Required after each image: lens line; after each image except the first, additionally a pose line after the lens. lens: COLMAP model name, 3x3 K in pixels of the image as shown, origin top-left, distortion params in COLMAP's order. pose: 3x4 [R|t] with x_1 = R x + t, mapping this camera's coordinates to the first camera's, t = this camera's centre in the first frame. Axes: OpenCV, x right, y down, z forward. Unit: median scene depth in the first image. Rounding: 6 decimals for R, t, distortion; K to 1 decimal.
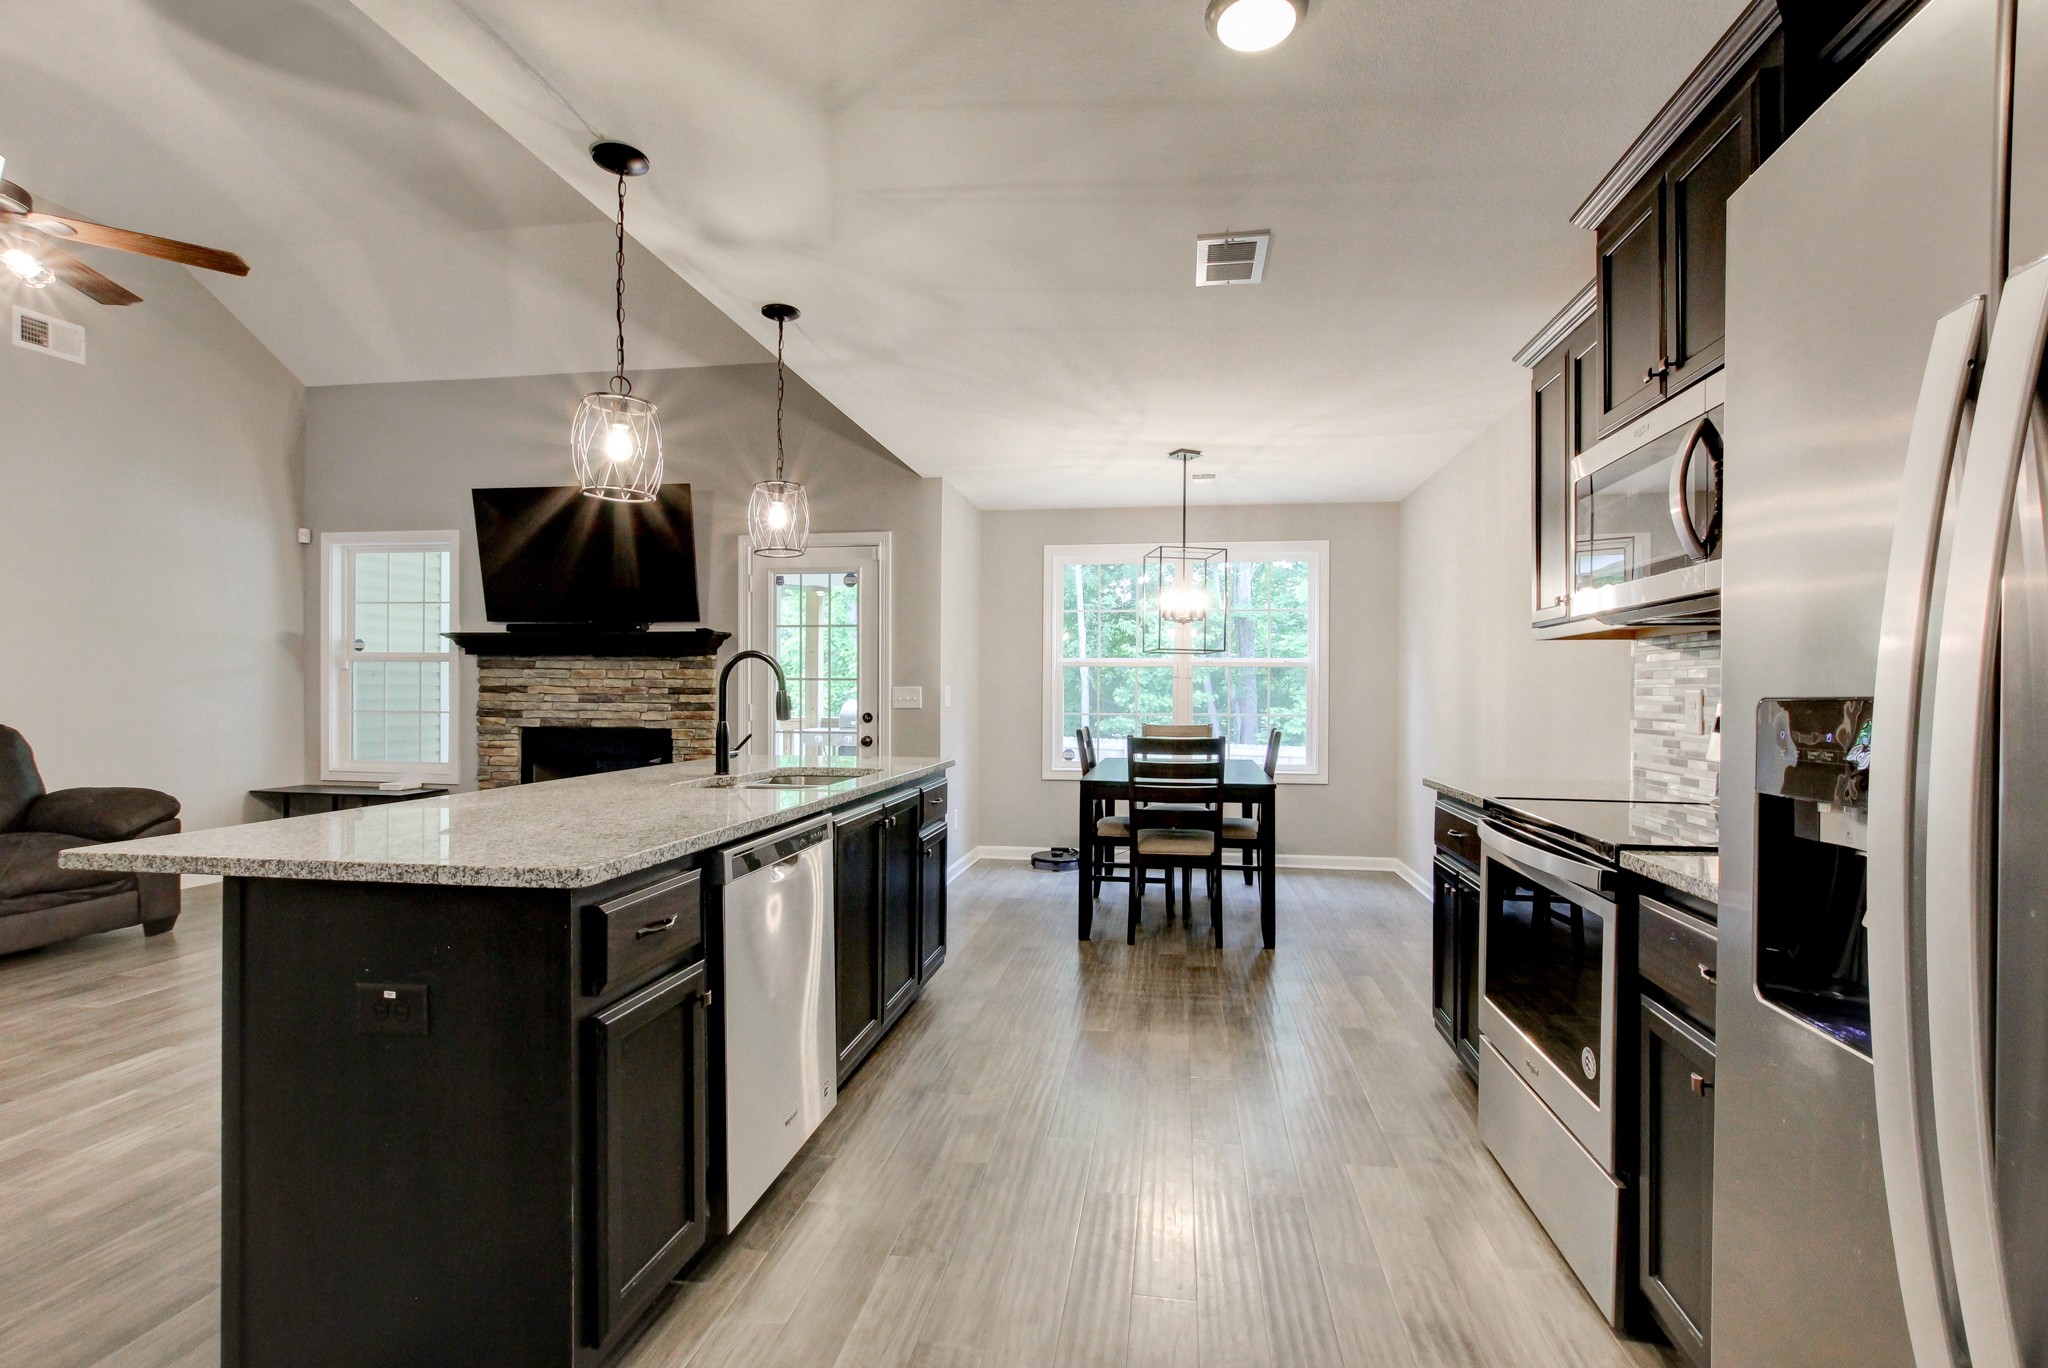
lens RADIAL K [[951.1, 0, 1051.8], [0, 951.1, 694.7], [0, 0, 1]] dist [-0.030216, 0.005080]
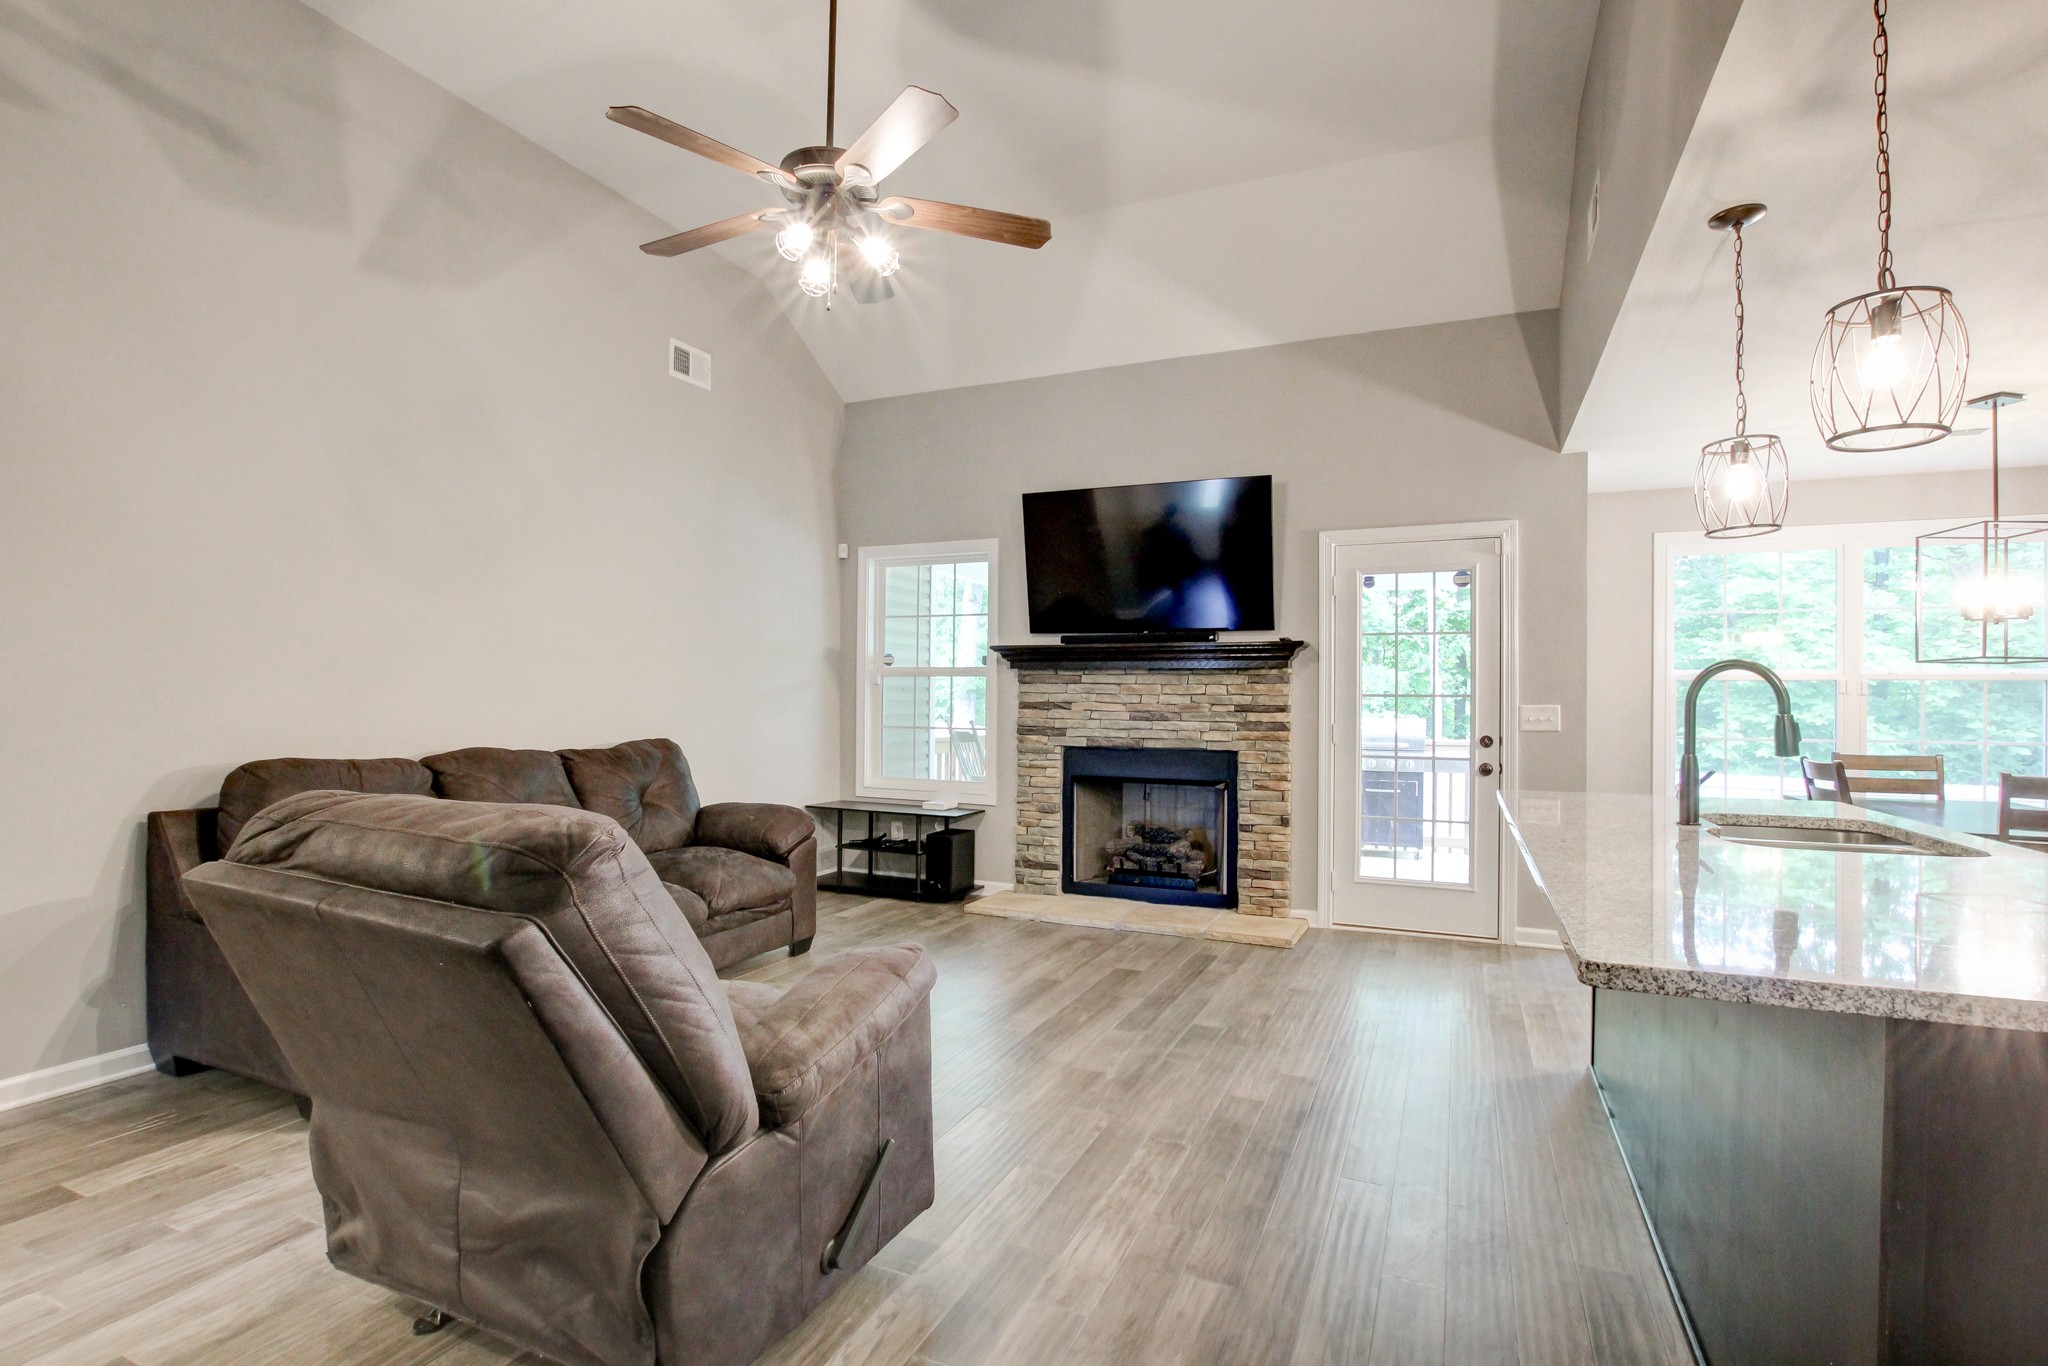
lens RADIAL K [[967.2, 0, 1022.0], [0, 967.2, 690.3], [0, 0, 1]] dist [-0.031794, 0.003213]
pose [[0.958702, 0.000106, -0.284411, -0.338243], [-0.005534, 0.999818, -0.018280, -0.003320], [0.284358, 0.019099, 0.958528, 0.058883]]
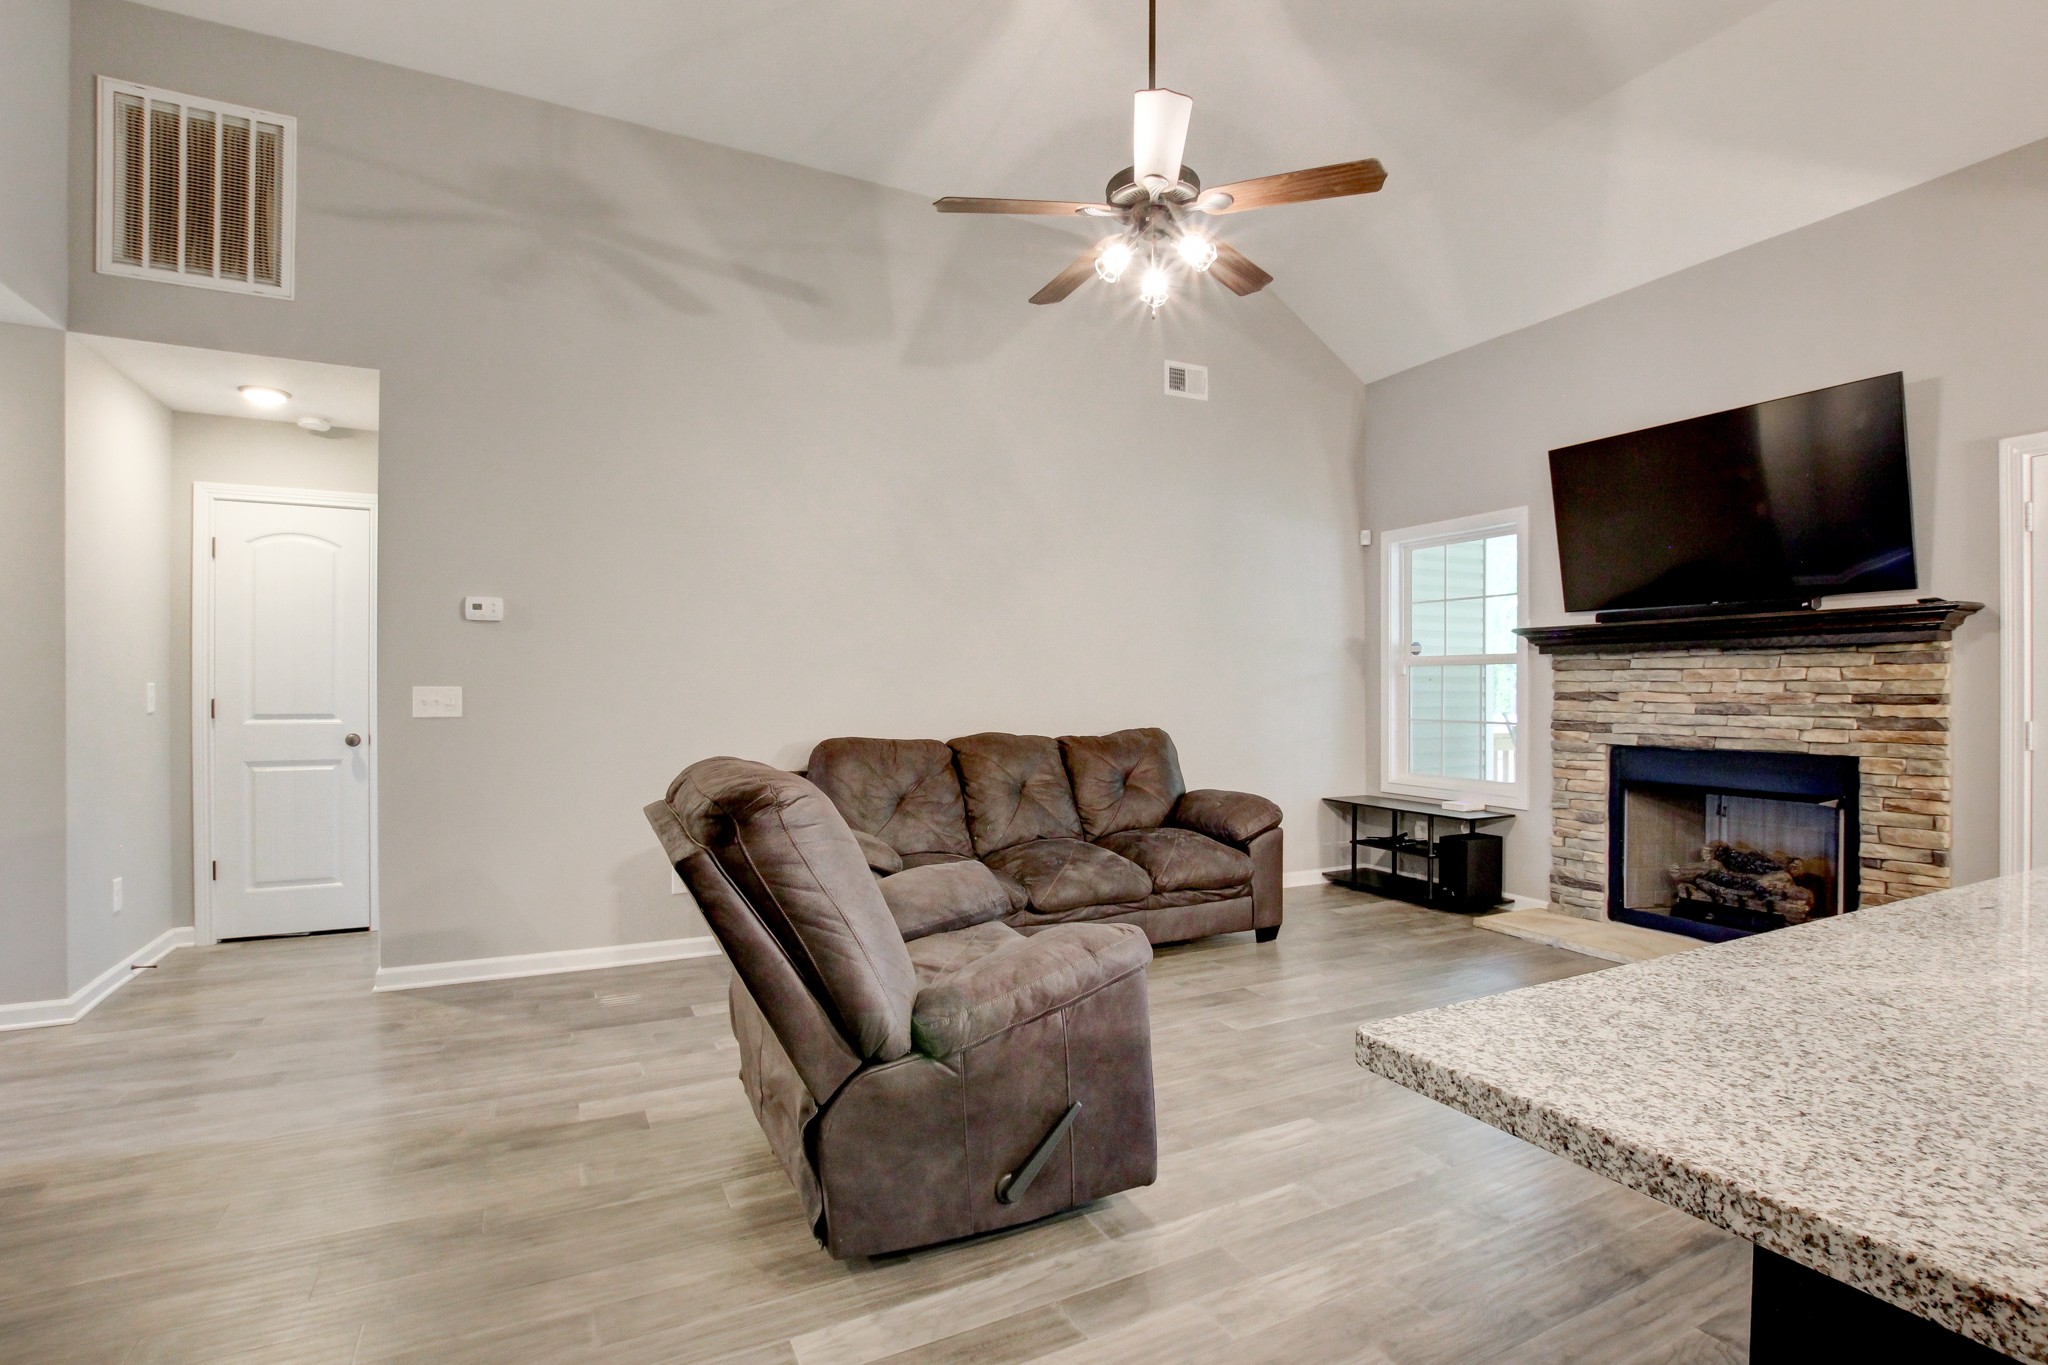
lens RADIAL K [[951.1, 0, 1027.9], [0, 951.1, 693.1], [0, 0, 1]] dist [-0.030216, 0.005080]
pose [[0.573931, -0.003182, -0.818898, -0.202168], [-0.002775, 0.999979, -0.005830, -0.002612], [0.818899, 0.005618, 0.573910, 0.149773]]
